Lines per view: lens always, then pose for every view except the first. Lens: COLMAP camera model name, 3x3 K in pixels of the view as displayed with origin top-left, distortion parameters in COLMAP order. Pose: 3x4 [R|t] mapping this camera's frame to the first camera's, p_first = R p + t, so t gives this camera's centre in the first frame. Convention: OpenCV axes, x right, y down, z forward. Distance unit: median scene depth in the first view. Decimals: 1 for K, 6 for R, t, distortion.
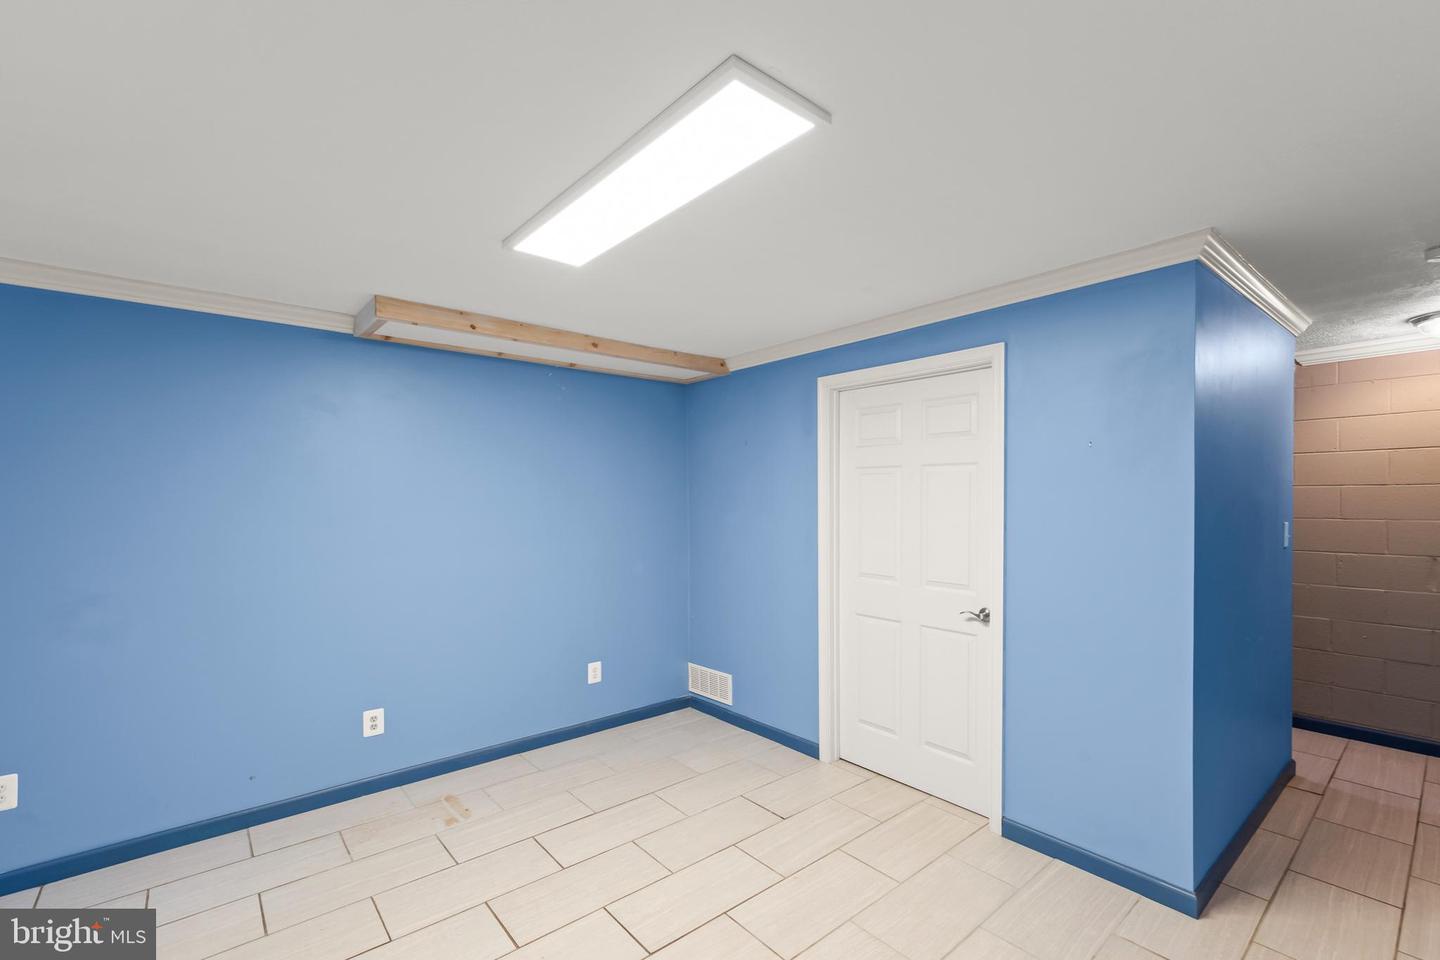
lens RADIAL K [[615.9, 0, 723.6], [0, 615.9, 491.8], [0, 0, 1]] dist [0.000859, 0.000288]
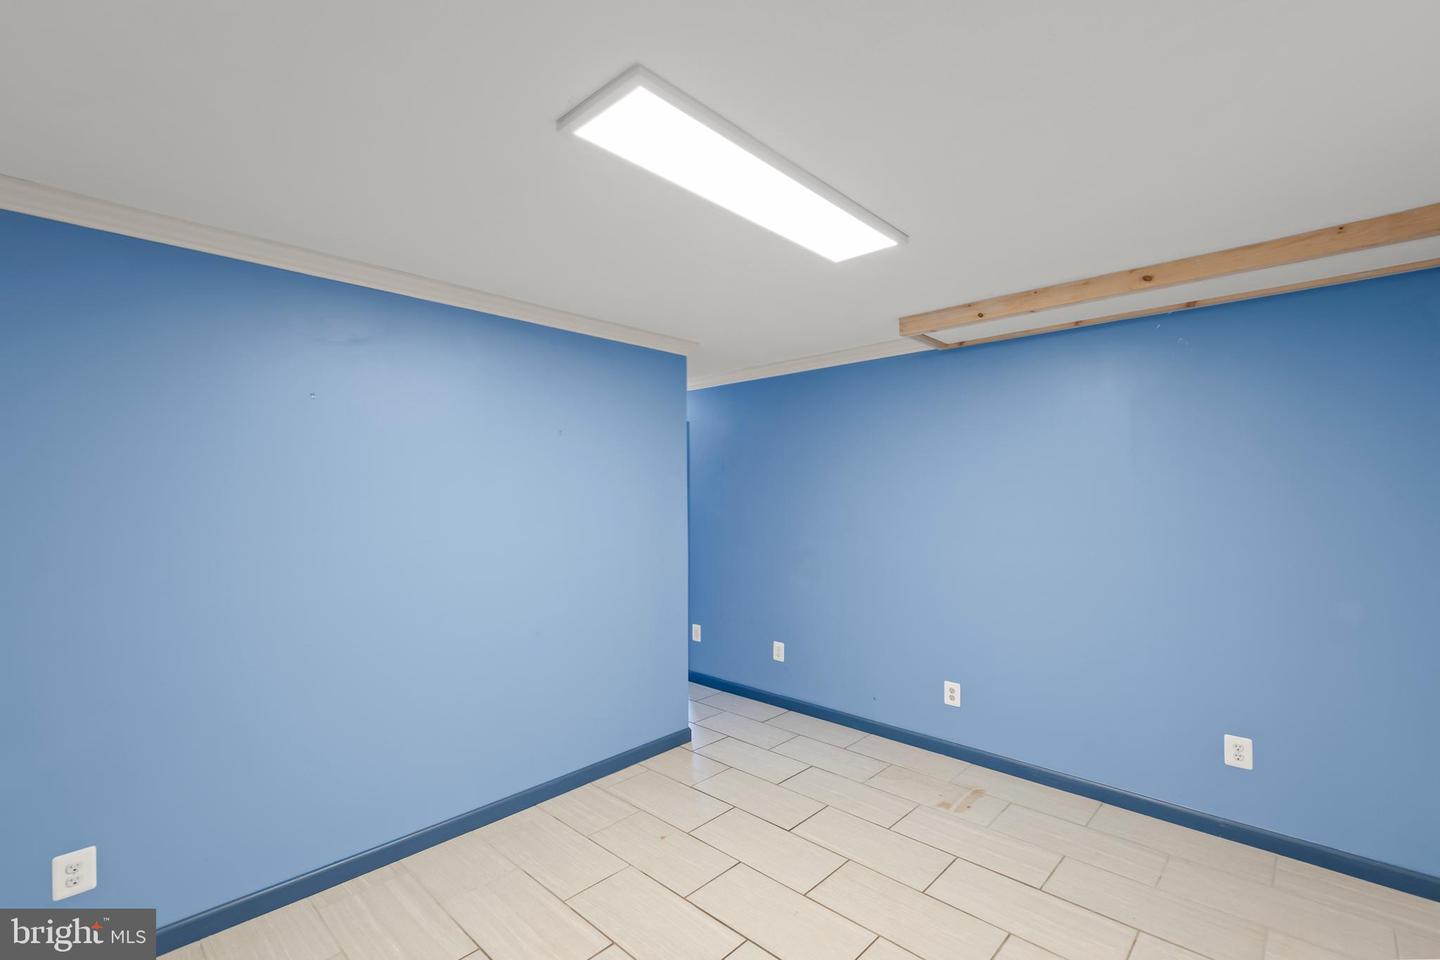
lens RADIAL K [[615.9, 0, 725.2], [0, 615.9, 482.0], [0, 0, 1]] dist [0.000859, 0.000288]
pose [[0.125051, -0.016108, -0.992019, 0.486252], [0.013750, 0.999800, -0.014501, 0.004047], [0.992055, -0.011827, 0.125248, 0.460679]]
